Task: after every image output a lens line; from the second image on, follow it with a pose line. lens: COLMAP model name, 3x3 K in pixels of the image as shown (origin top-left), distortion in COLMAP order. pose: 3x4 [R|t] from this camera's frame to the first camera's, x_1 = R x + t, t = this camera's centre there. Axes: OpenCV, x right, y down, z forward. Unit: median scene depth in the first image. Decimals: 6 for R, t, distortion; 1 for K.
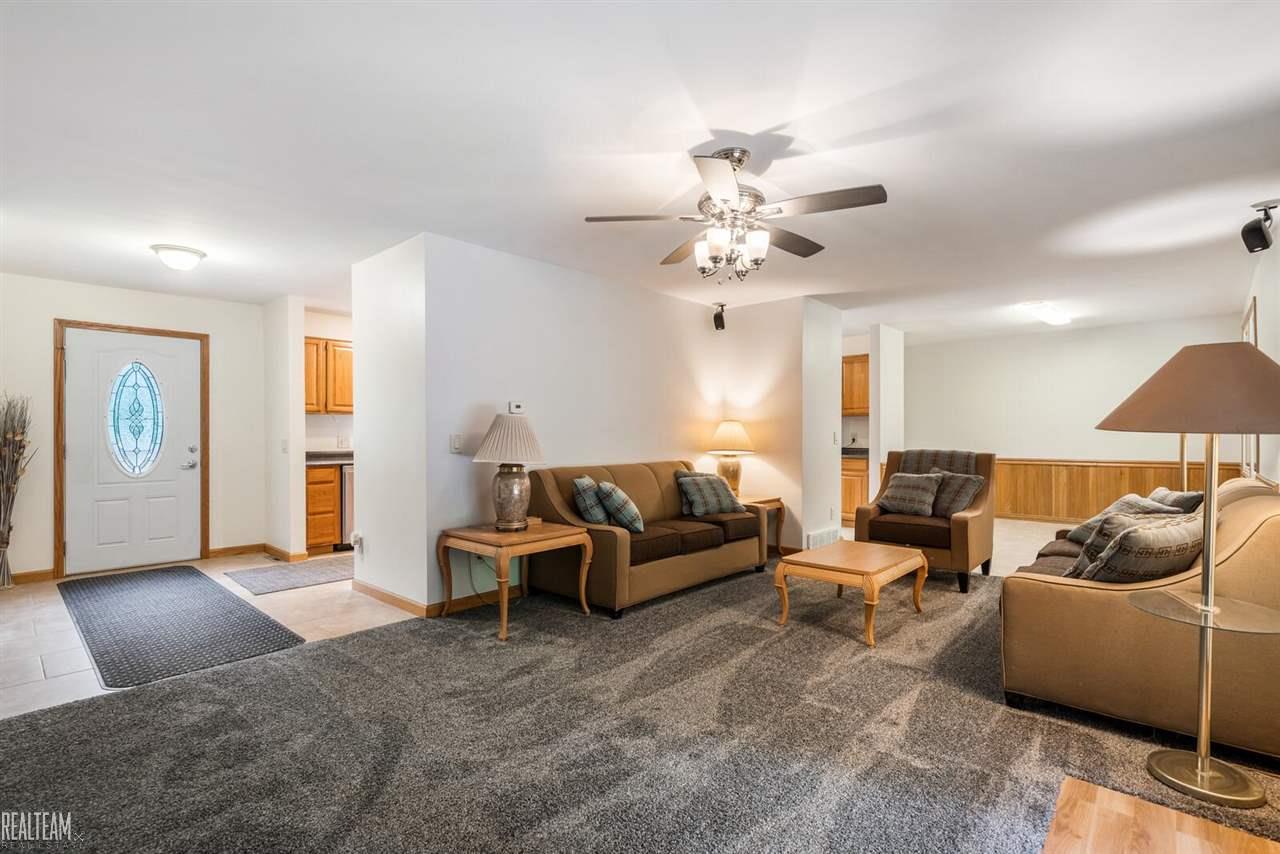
lens RADIAL K [[608.0, 0, 648.6], [0, 608.0, 431.0], [0, 0, 1]] dist [-0.009230, 0.002103]
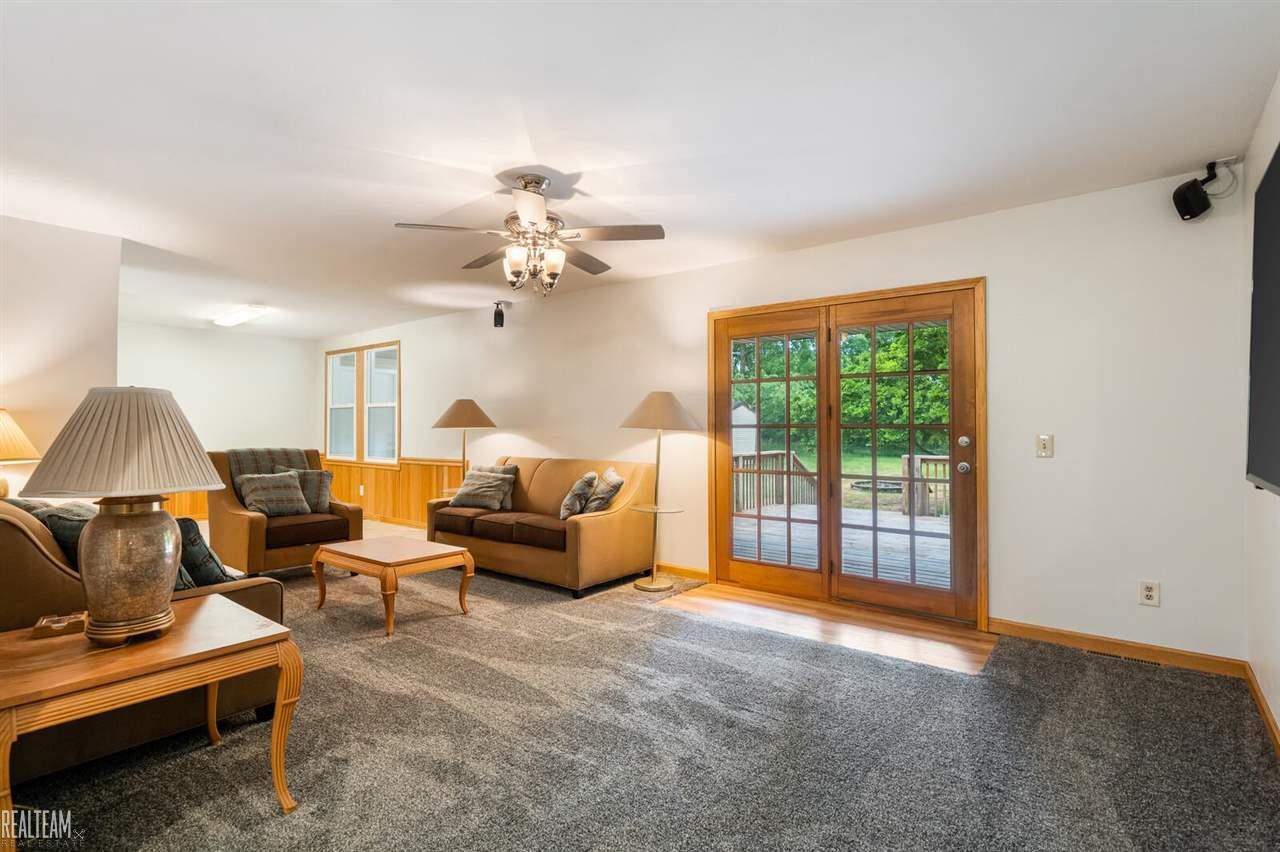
lens RADIAL K [[608.0, 0, 647.1], [0, 608.0, 424.0], [0, 0, 1]] dist [-0.009230, 0.002103]
pose [[-0.061340, 0.009558, 0.998071, -0.879561], [0.001538, 0.999954, -0.009481, 0.004710], [-0.998116, 0.000954, -0.061352, 0.780936]]
